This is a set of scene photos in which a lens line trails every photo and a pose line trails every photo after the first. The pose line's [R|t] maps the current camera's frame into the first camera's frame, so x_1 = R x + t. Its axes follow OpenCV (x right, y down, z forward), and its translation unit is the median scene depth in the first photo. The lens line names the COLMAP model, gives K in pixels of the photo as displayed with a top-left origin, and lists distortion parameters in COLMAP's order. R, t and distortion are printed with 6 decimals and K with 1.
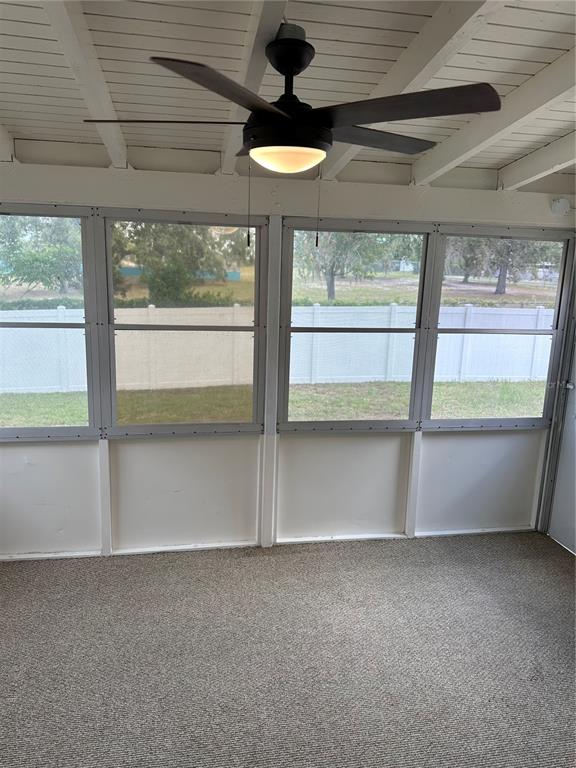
lens RADIAL K [[546.9, 0, 288.0], [0, 546.9, 384.0], [0, 0, 1]] dist [0.047819, -0.071639]
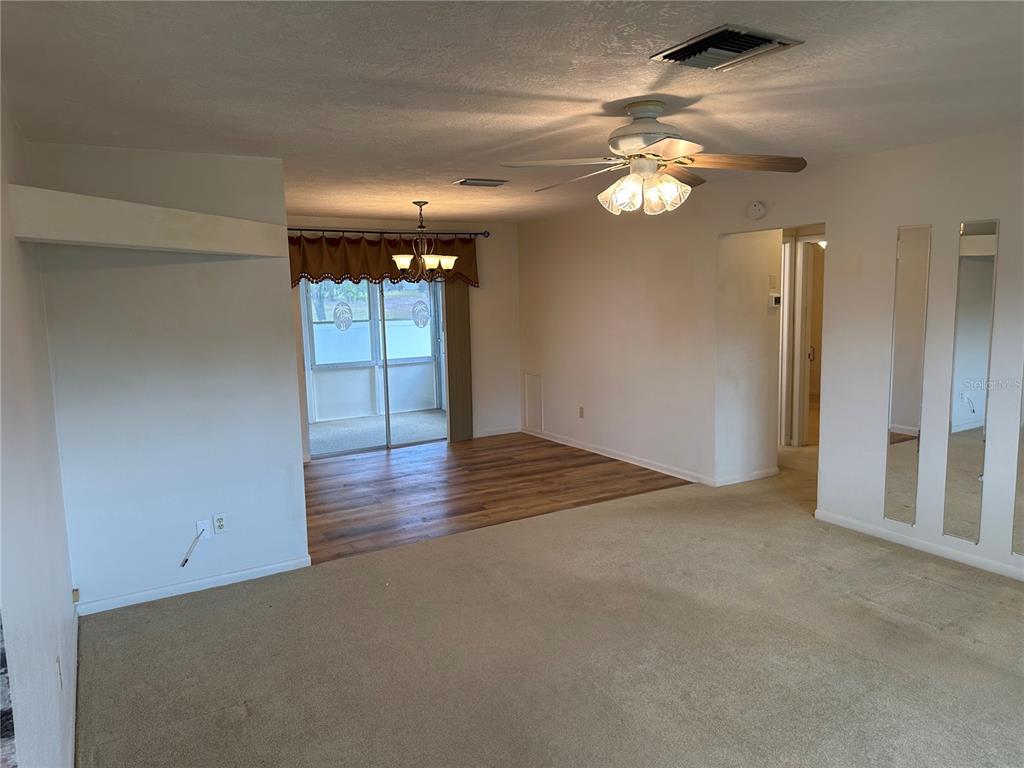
lens RADIAL K [[714.1, 0, 510.3], [0, 714.1, 377.9], [0, 0, 1]] dist [0.080739, -0.126116]
pose [[0.941334, -0.092553, 0.324537, -0.051379], [0.118451, 0.991089, -0.060928, 0.097002], [-0.316005, 0.095796, 0.943909, -0.492122]]
